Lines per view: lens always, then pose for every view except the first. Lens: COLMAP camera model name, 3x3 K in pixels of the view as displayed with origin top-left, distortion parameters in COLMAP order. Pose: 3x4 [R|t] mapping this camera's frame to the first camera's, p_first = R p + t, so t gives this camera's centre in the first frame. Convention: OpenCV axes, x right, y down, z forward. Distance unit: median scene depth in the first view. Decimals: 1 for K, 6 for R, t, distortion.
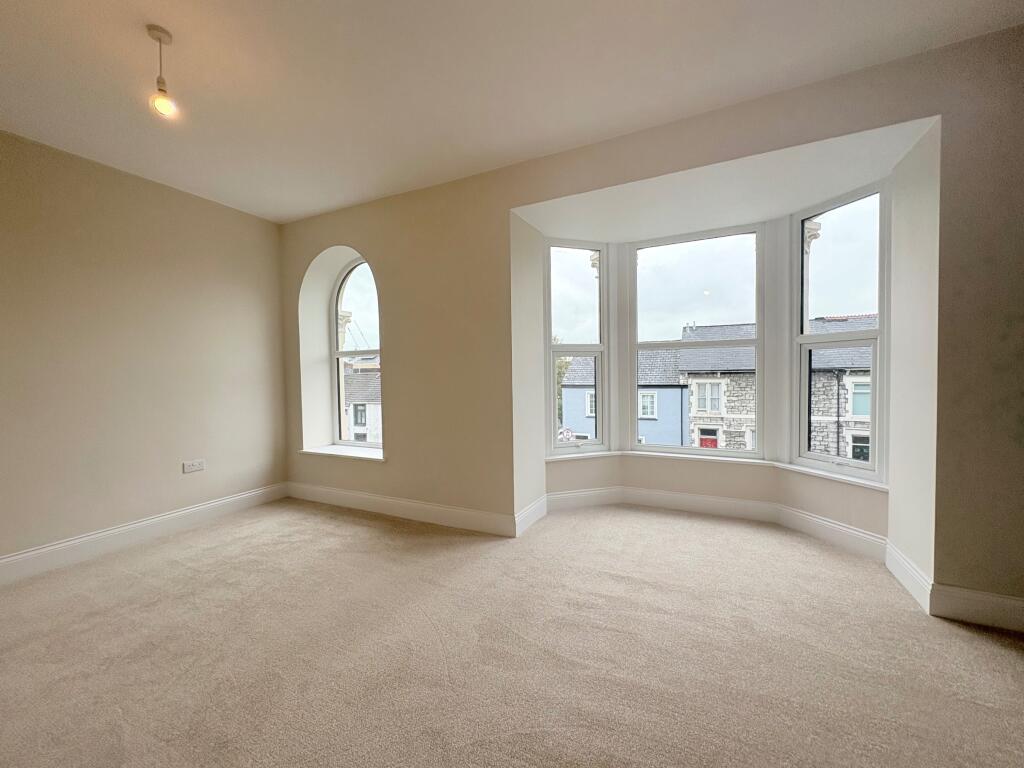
lens RADIAL K [[409.8, 0, 512.7], [0, 409.8, 384.0], [0, 0, 1]] dist [-0.002588, 0.000518]
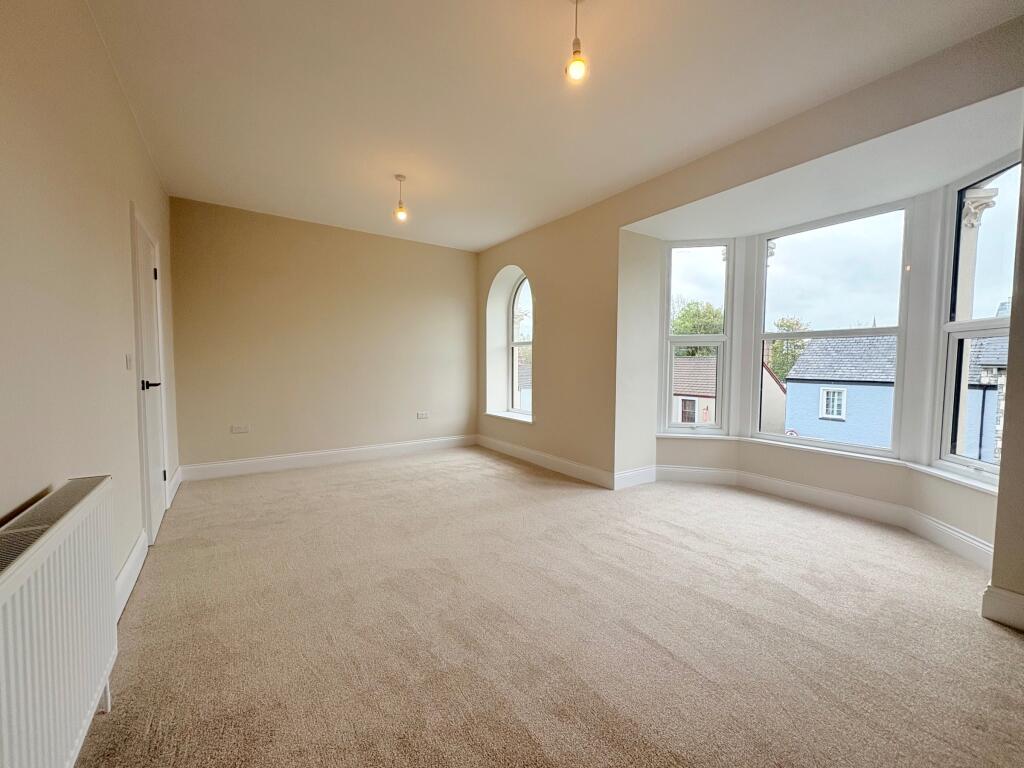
lens RADIAL K [[409.8, 0, 510.6], [0, 409.8, 381.7], [0, 0, 1]] dist [-0.002588, 0.000518]
pose [[0.869757, 0.043114, -0.491593, 0.297493], [-0.032257, 0.999013, 0.030545, 0.011191], [0.492424, -0.010709, 0.870289, -0.222574]]
